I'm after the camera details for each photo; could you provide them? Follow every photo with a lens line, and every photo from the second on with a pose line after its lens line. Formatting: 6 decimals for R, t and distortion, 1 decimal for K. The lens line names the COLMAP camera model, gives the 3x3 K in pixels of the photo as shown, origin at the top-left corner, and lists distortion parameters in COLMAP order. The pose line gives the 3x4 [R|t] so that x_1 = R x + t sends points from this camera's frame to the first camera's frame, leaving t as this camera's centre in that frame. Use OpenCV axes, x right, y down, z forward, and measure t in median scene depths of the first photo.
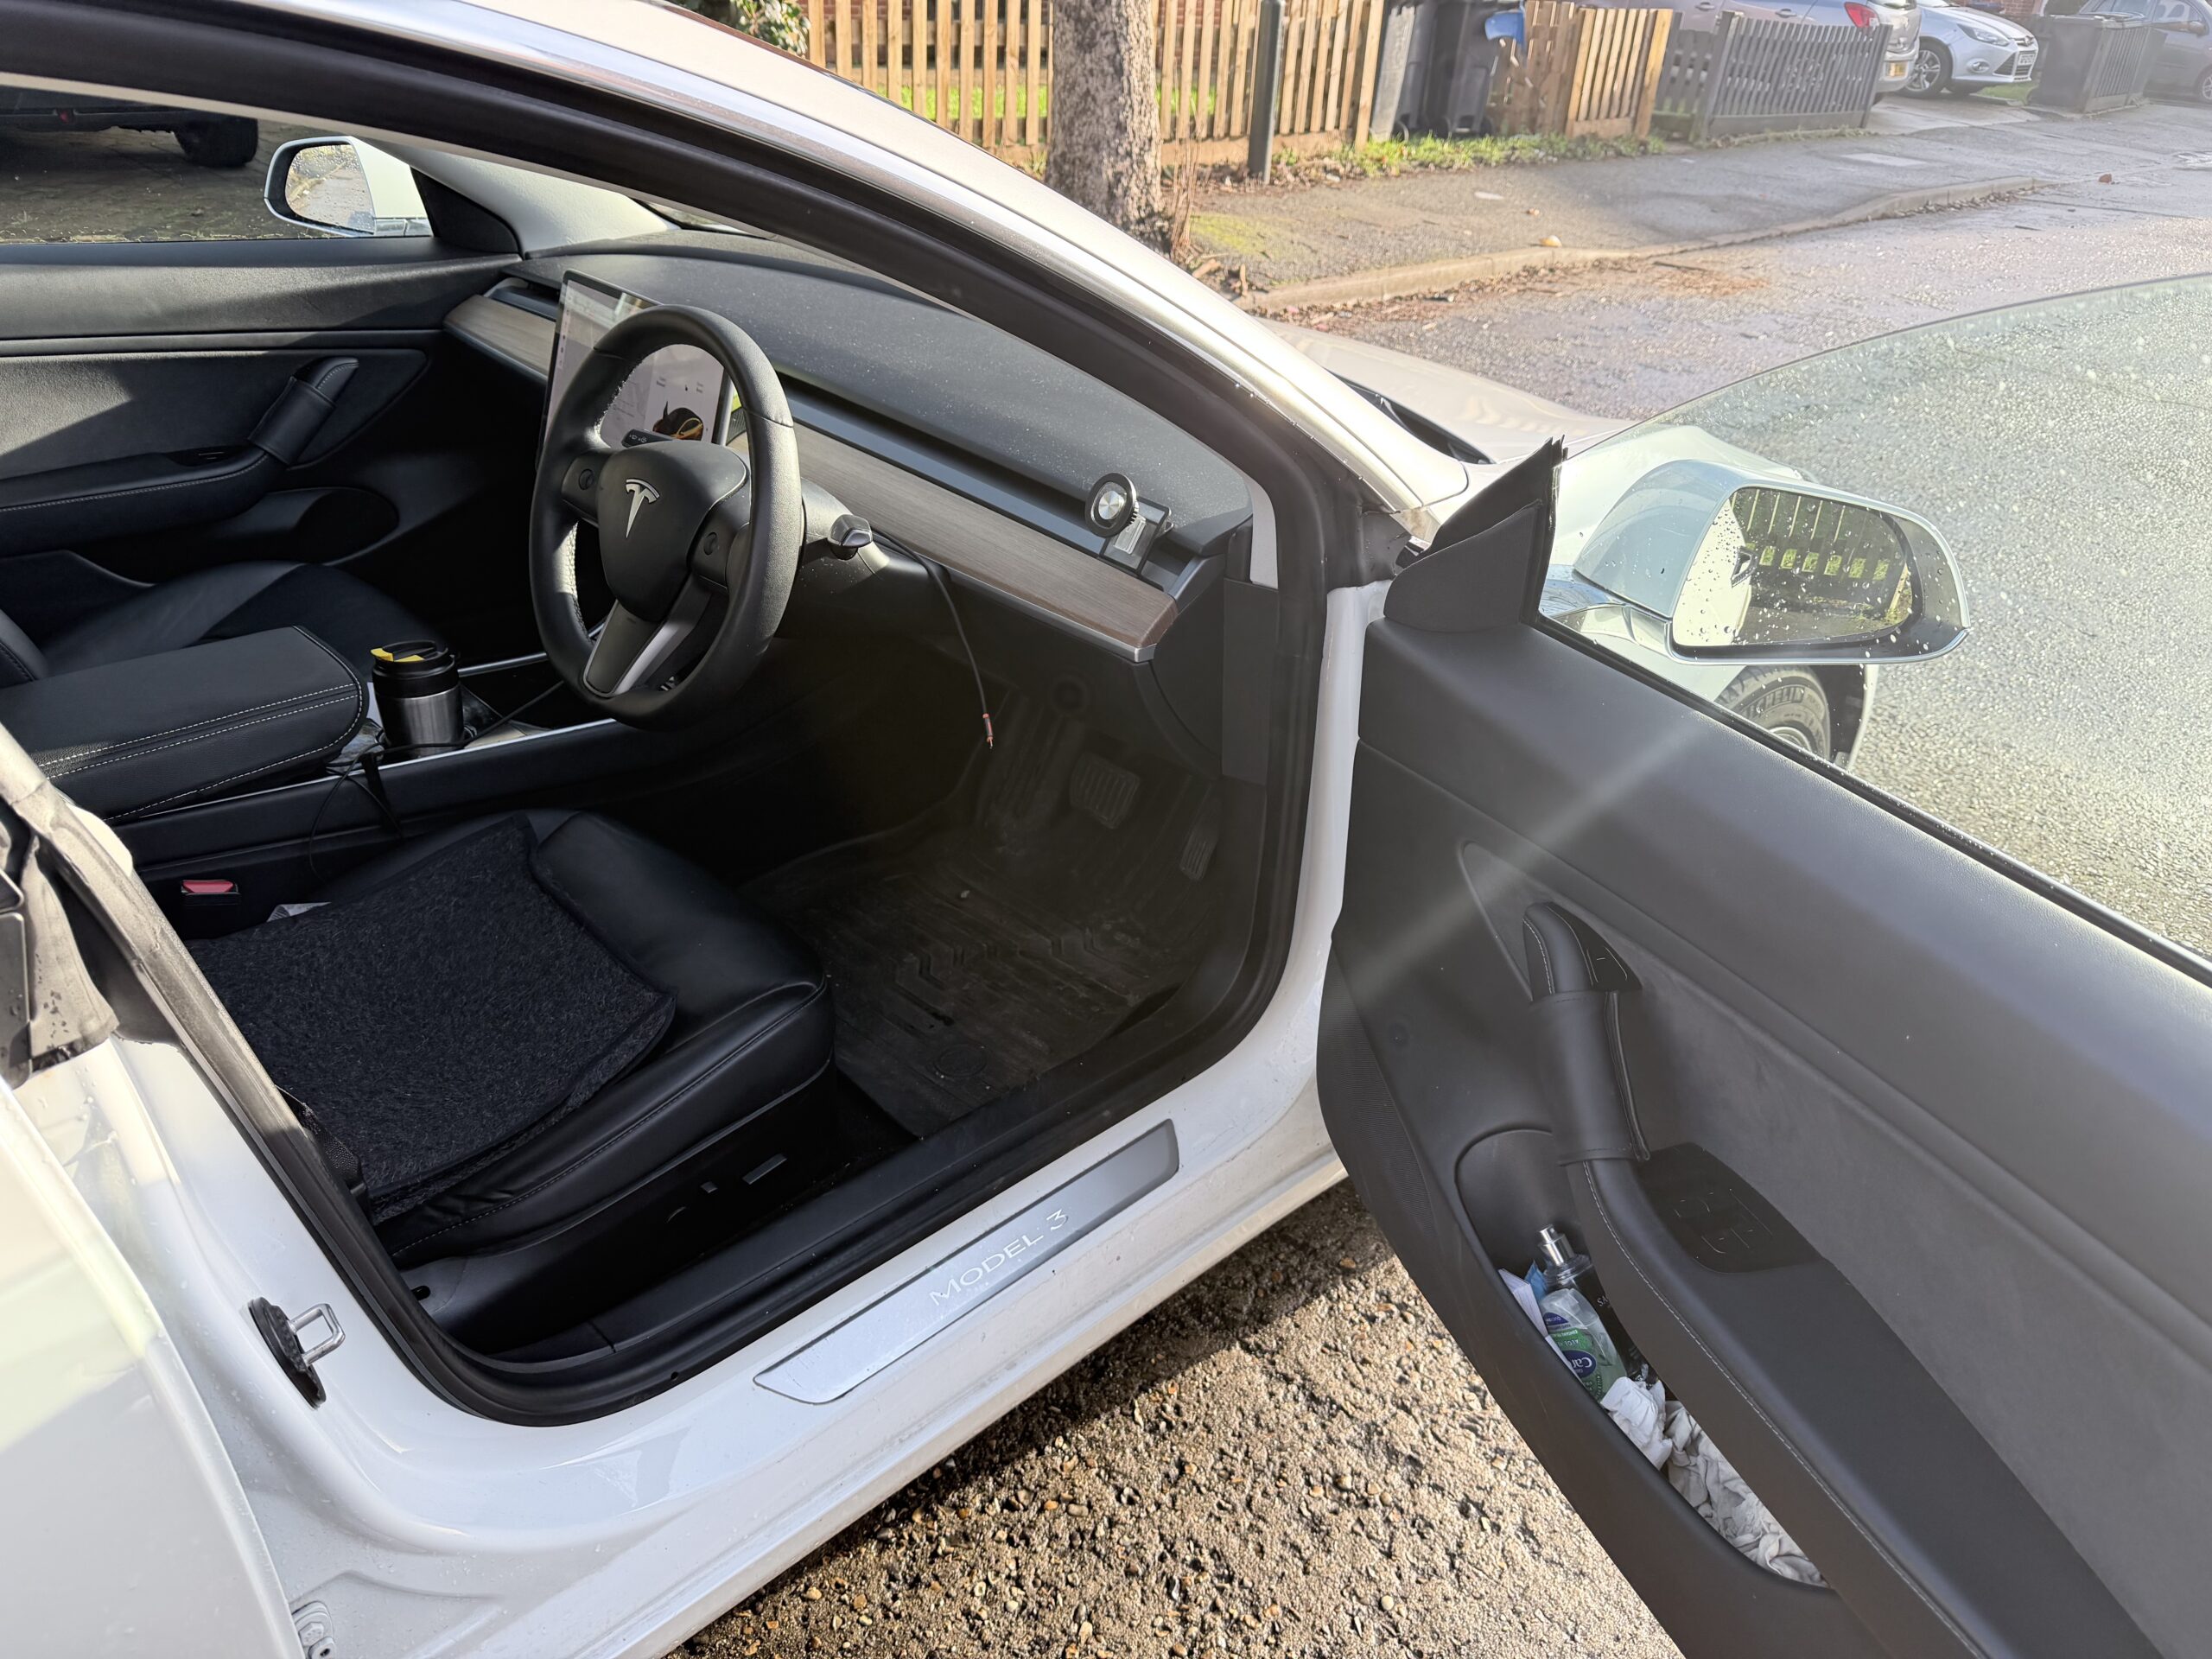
lens RADIAL K [[1567.5, 0, 1133.7], [0, 1567.5, 819.7], [0, 0, 1]] dist [0.016874, -0.026481]
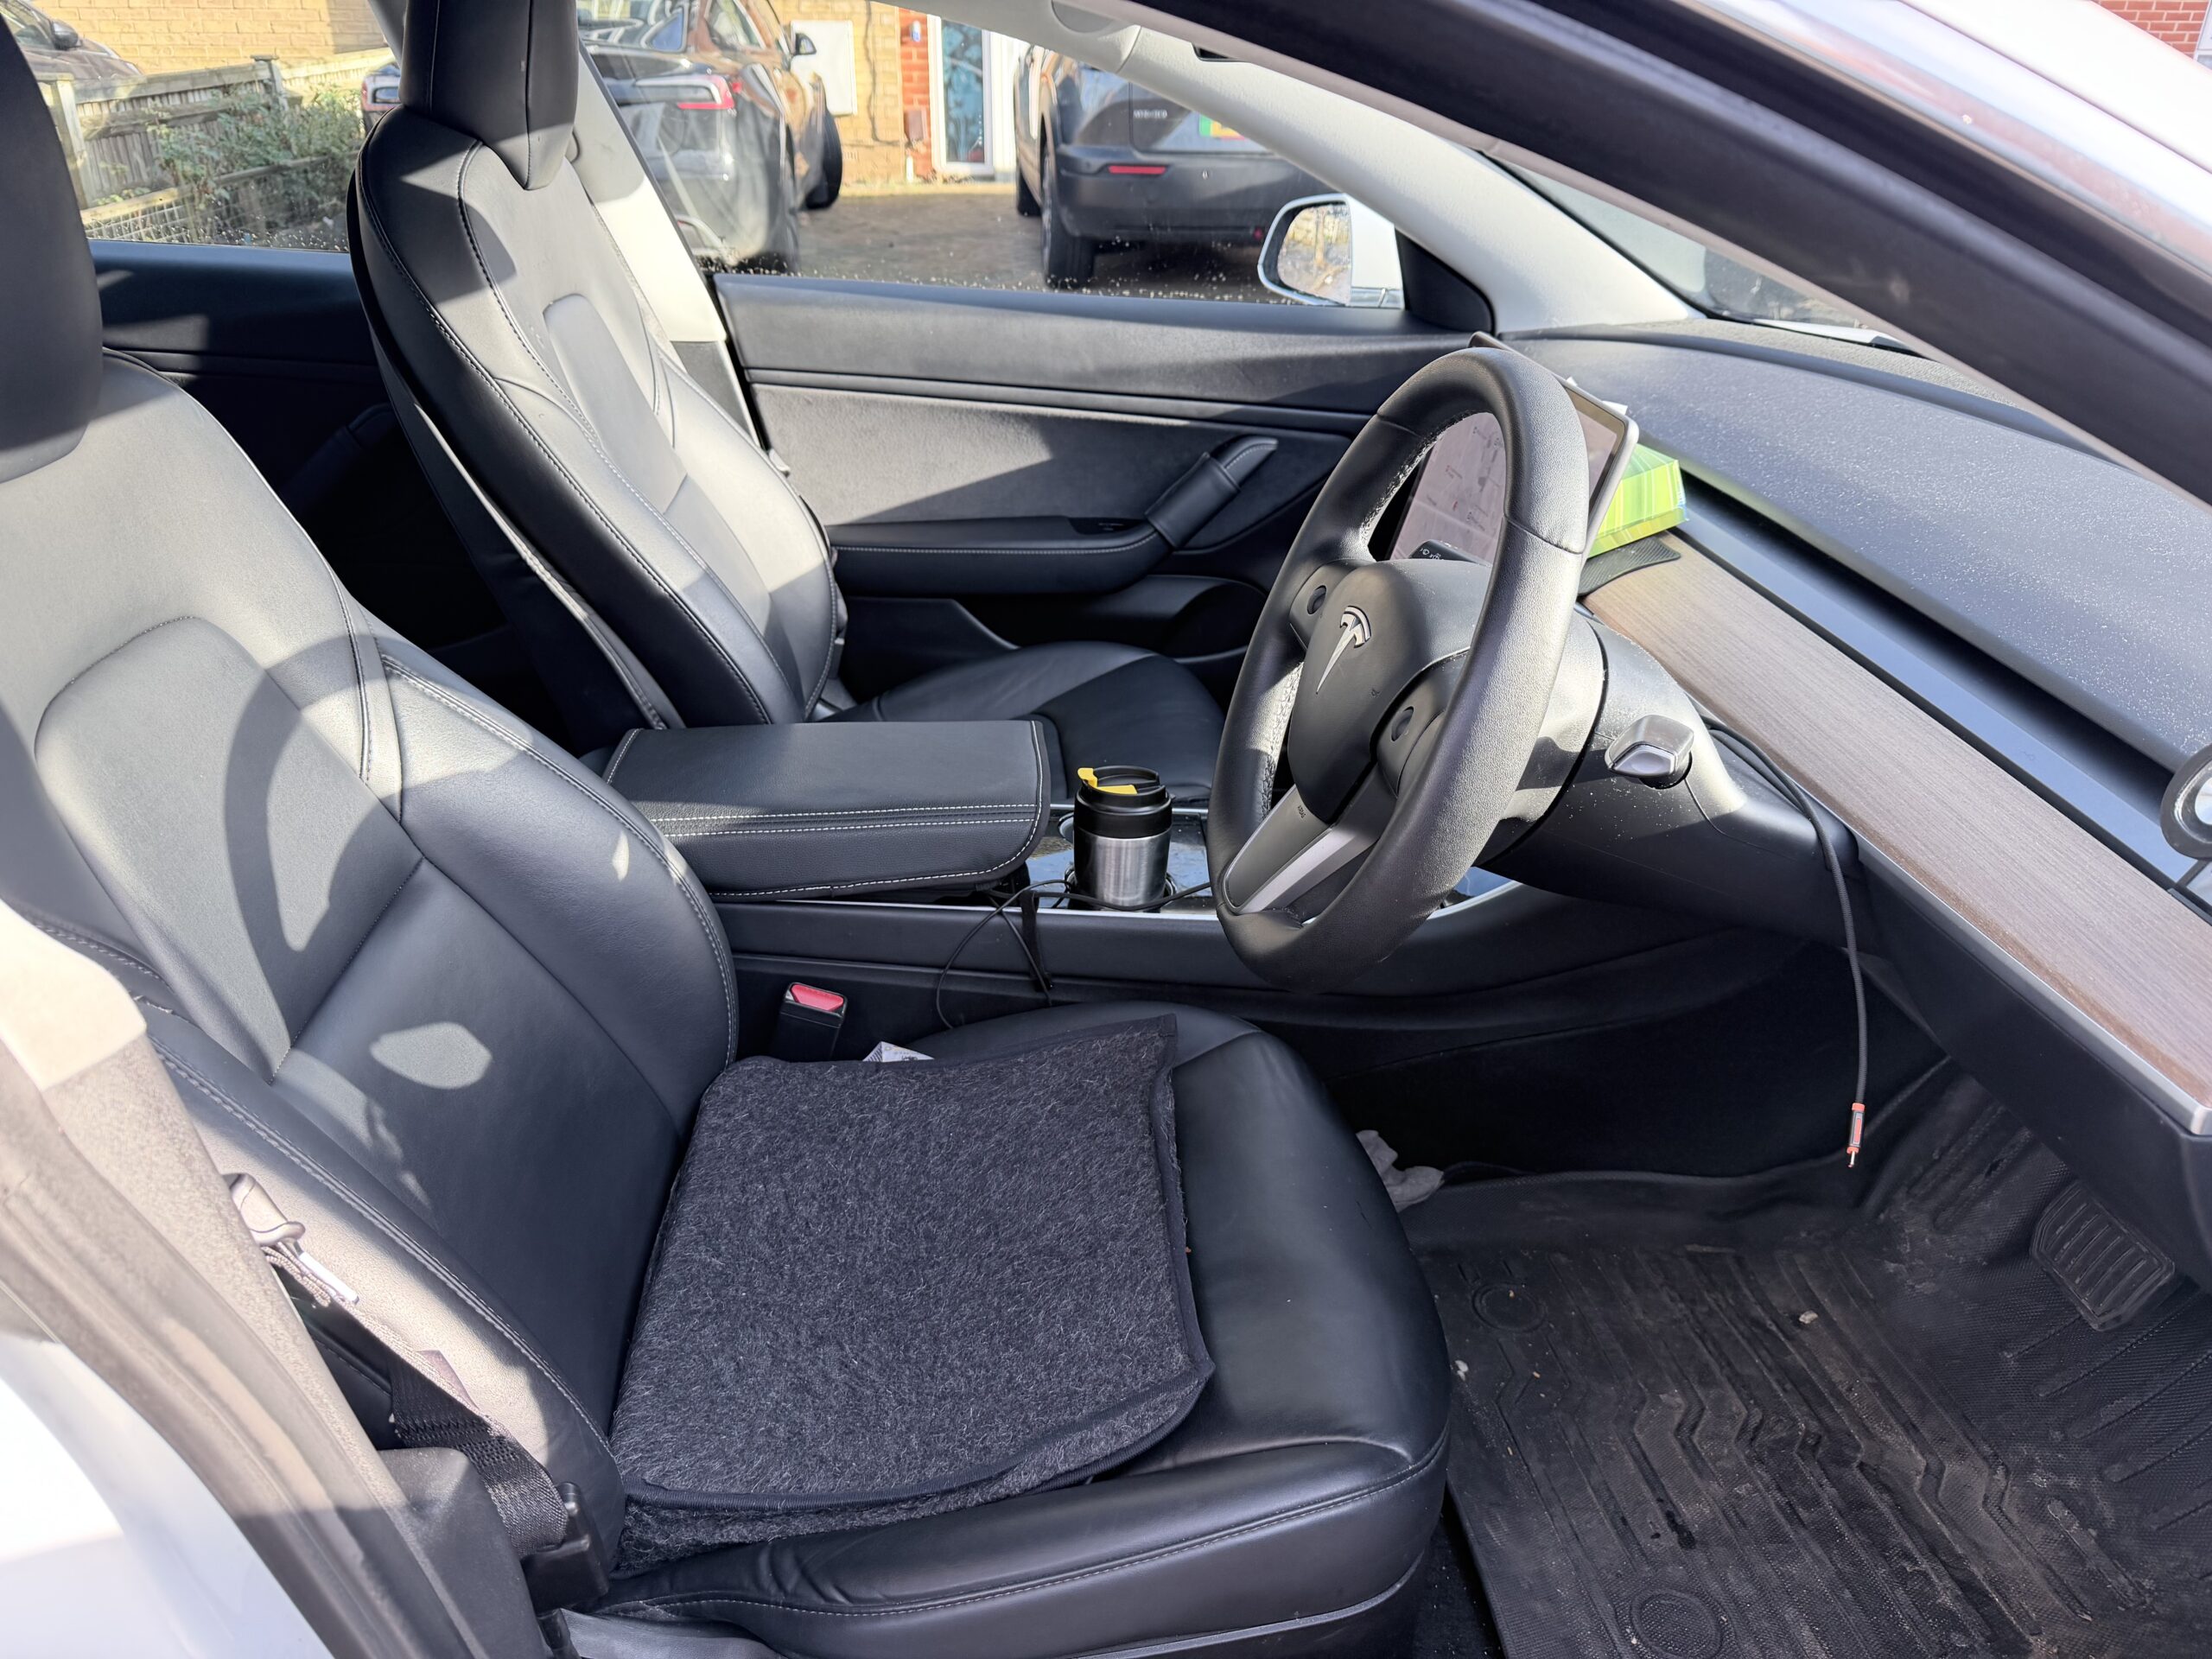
lens RADIAL K [[1567.5, 0, 1113.7], [0, 1567.5, 837.1], [0, 0, 1]] dist [0.016874, -0.026481]
pose [[0.765040, 0.235319, -0.599449, 0.013098], [-0.282806, 0.959051, 0.015557, -0.074262], [0.578563, 0.157626, 0.800262, 0.304616]]
